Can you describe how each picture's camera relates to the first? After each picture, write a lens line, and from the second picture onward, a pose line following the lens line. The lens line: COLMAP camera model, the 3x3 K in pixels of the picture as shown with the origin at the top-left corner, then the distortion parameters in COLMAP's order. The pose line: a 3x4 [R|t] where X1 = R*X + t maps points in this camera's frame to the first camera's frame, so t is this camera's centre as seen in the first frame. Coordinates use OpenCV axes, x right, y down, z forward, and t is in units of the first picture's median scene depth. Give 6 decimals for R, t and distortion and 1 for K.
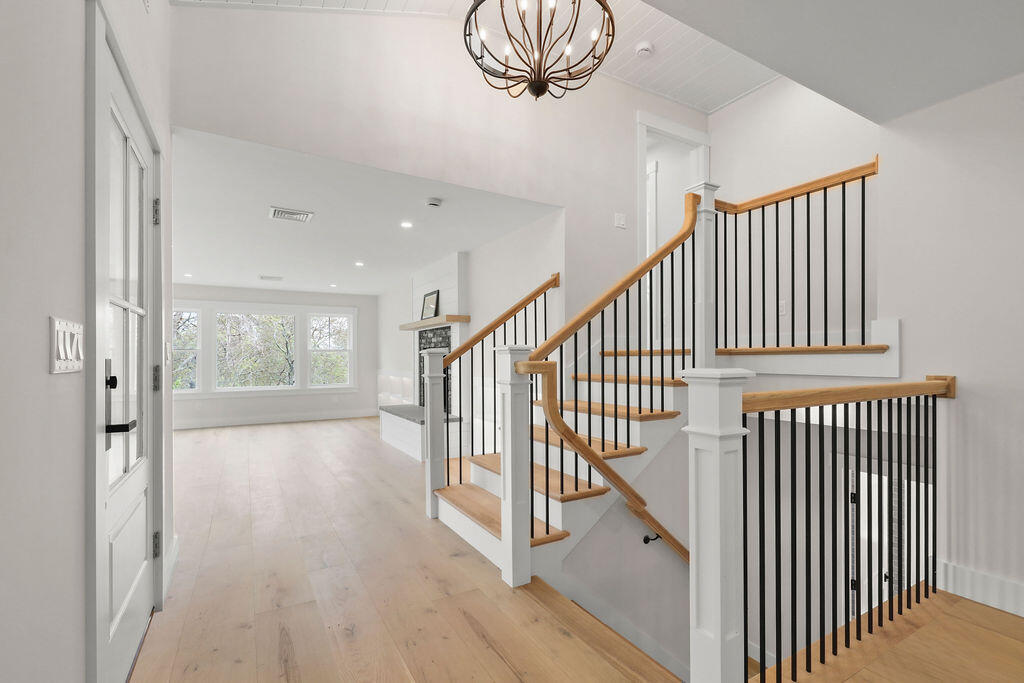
lens RADIAL K [[464.4, 0, 515.0], [0, 464.4, 353.4], [0, 0, 1]] dist [0.001203, 0.000210]
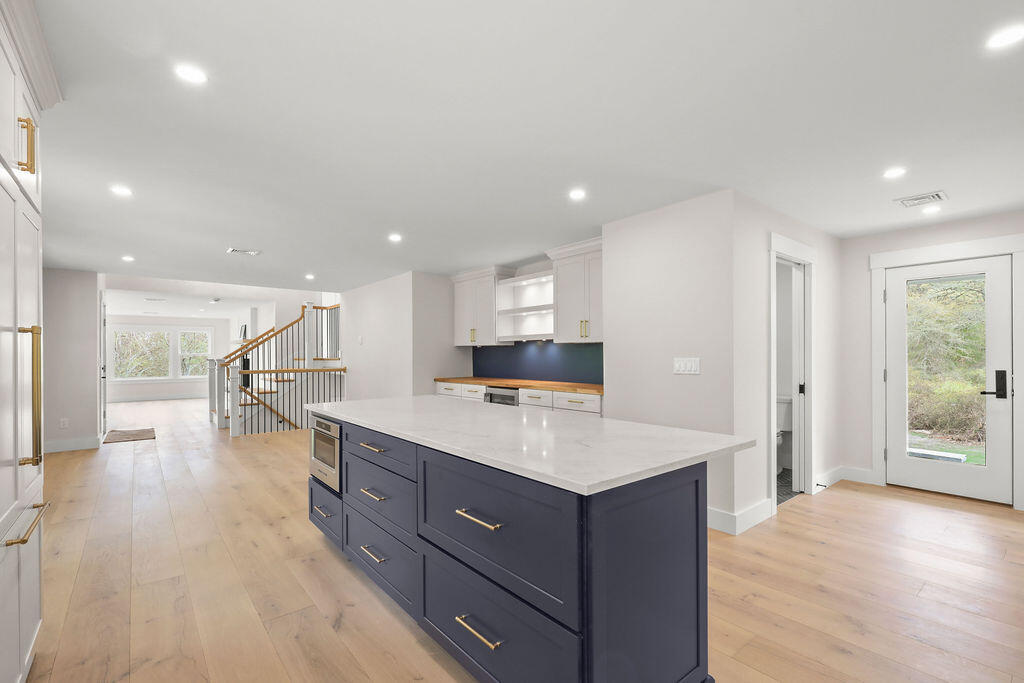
lens RADIAL K [[464.4, 0, 515.0], [0, 464.4, 353.4], [0, 0, 1]] dist [0.001203, 0.000210]
pose [[0.988060, 0.002569, 0.154045, 0.612481], [-0.003455, 0.999979, 0.005487, -0.028970], [-0.154028, -0.005954, 0.988049, -1.025283]]
